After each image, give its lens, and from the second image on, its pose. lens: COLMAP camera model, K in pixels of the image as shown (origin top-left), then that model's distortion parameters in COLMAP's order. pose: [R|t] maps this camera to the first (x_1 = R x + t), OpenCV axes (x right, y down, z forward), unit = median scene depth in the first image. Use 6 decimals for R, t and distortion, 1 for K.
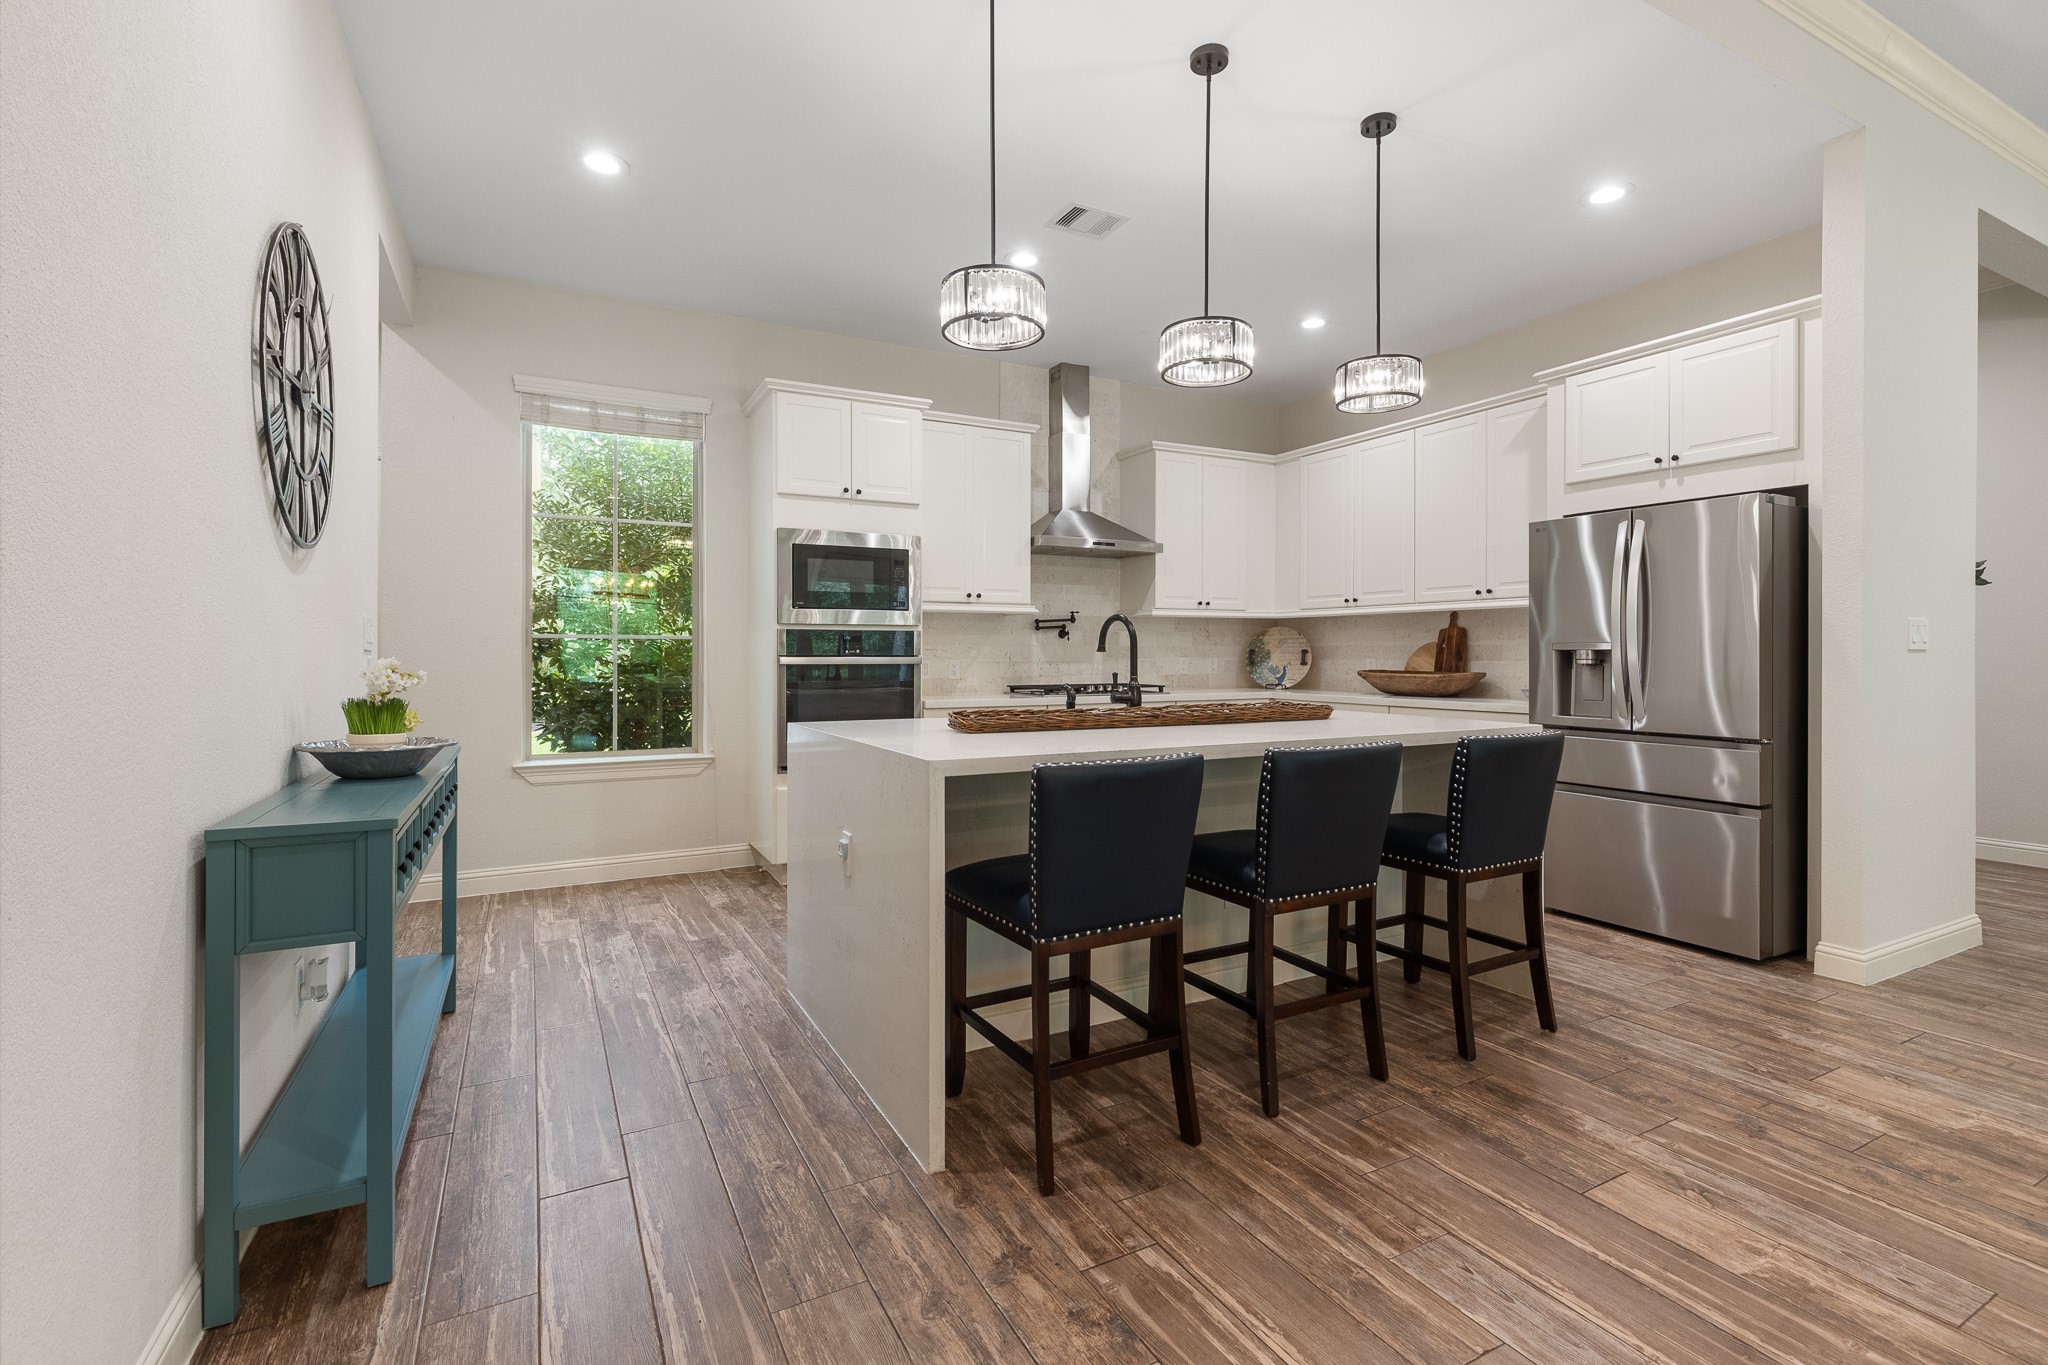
lens RADIAL K [[919.4, 0, 1025.0], [0, 919.4, 656.4], [0, 0, 1]] dist [-0.000890, 0.000259]
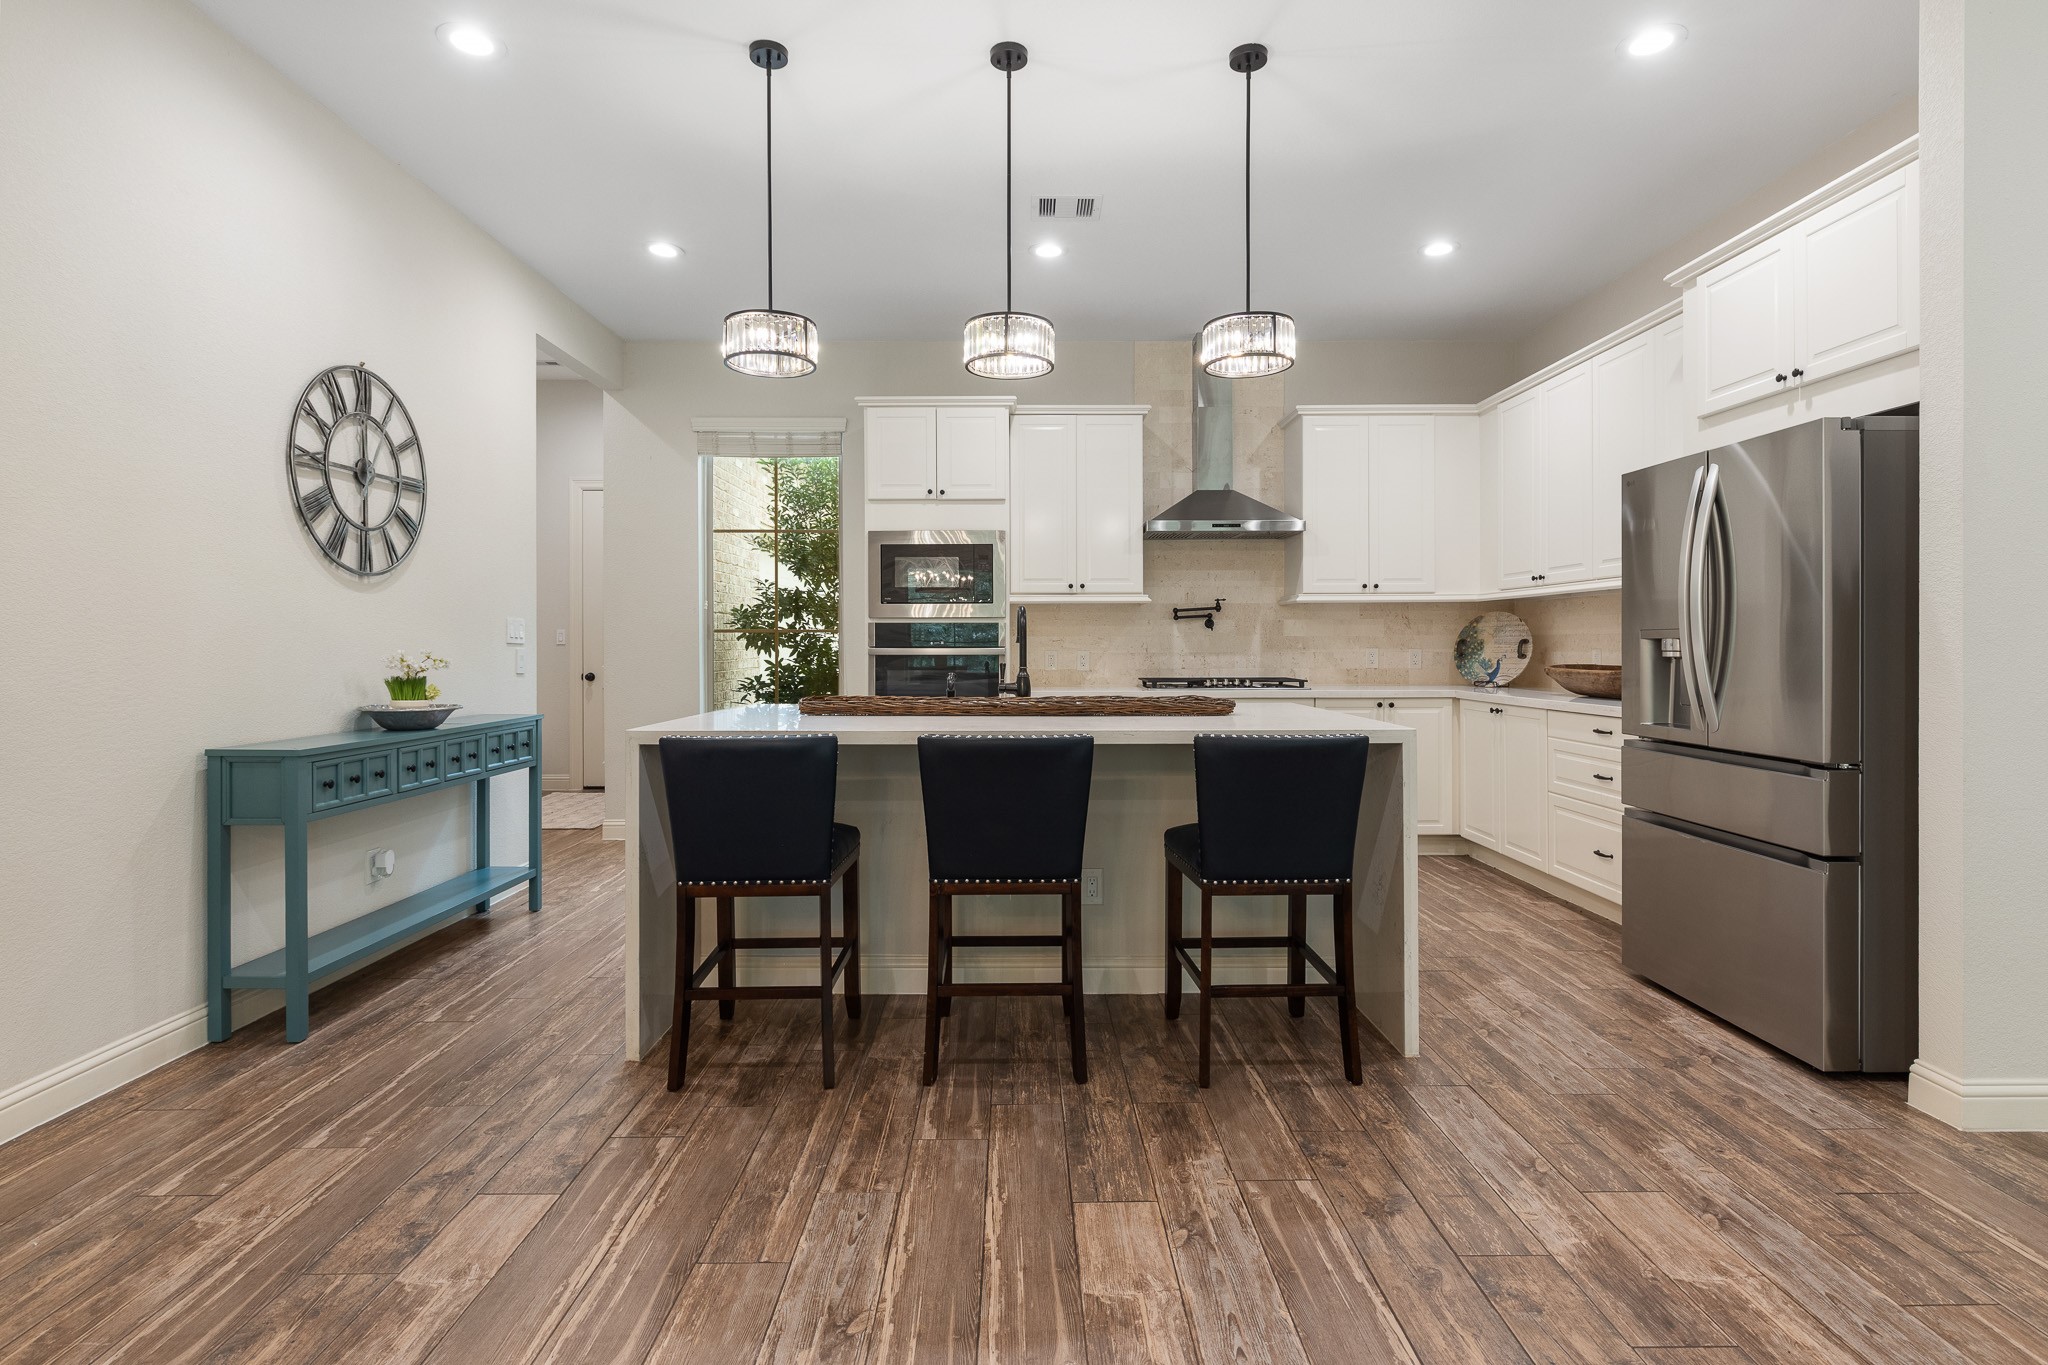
lens RADIAL K [[1006.5, 0, 1028.9], [0, 1006.5, 649.1], [0, 0, 1]] dist [-0.004047, -0.000811]
pose [[0.887908, 0.000169, -0.460022, 0.429432], [0.000187, 1.000000, 0.000729, 0.000907], [0.460022, -0.000733, 0.887907, 0.016547]]
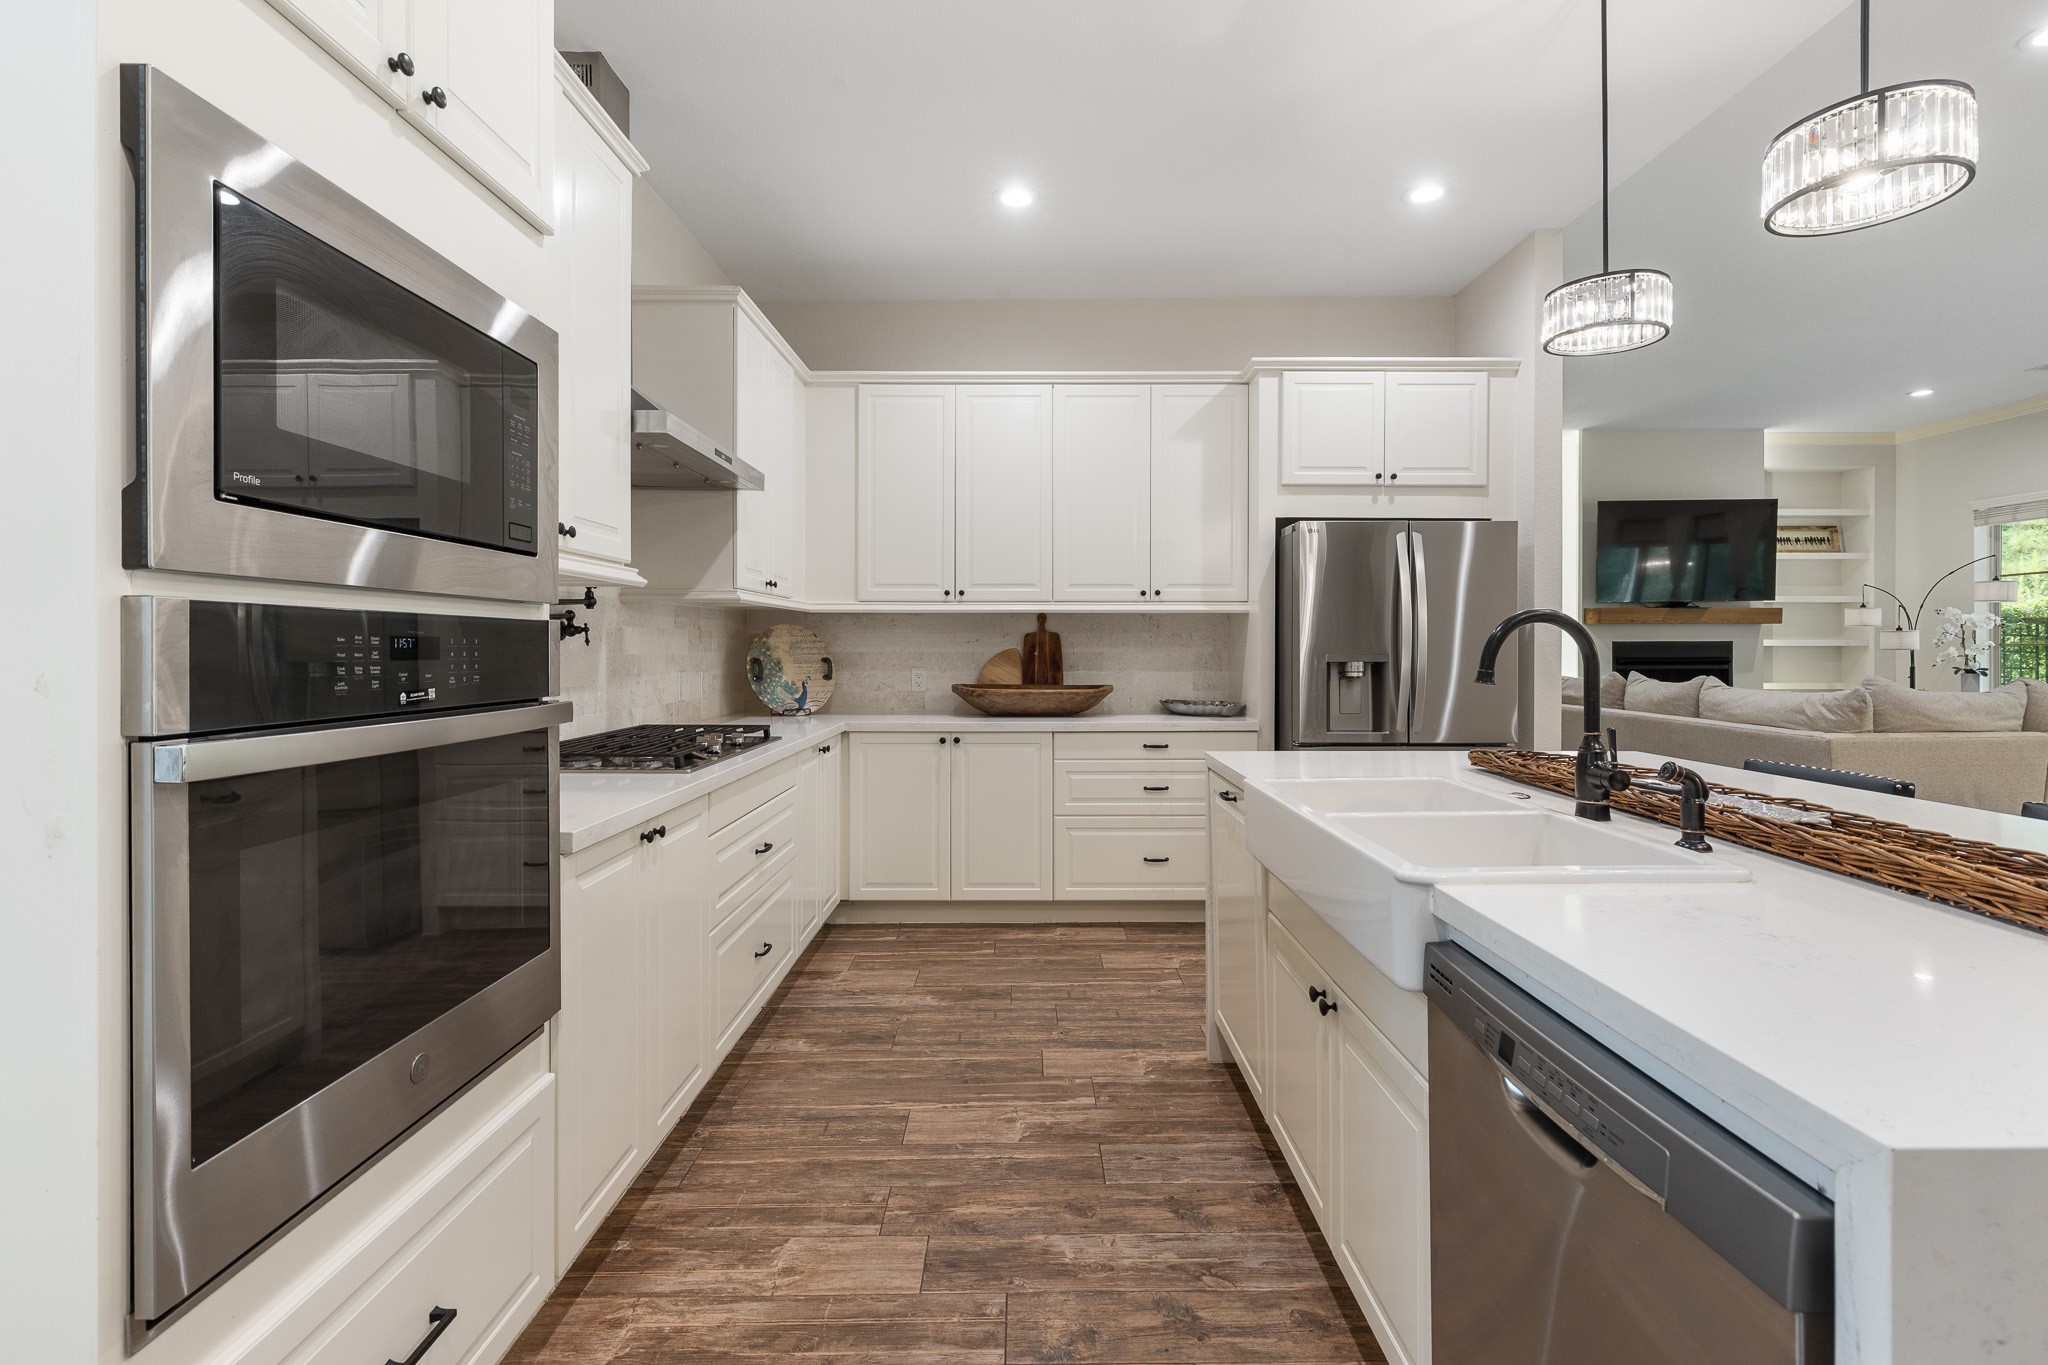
lens RADIAL K [[925.8, 0, 1021.8], [0, 925.8, 649.0], [0, 0, 1]] dist [0.001180, -0.000984]
pose [[0.473874, -0.000515, 0.880592, -0.331831], [0.002634, 0.999996, -0.000833, -0.017139], [-0.880589, 0.002714, 0.473874, 0.703058]]
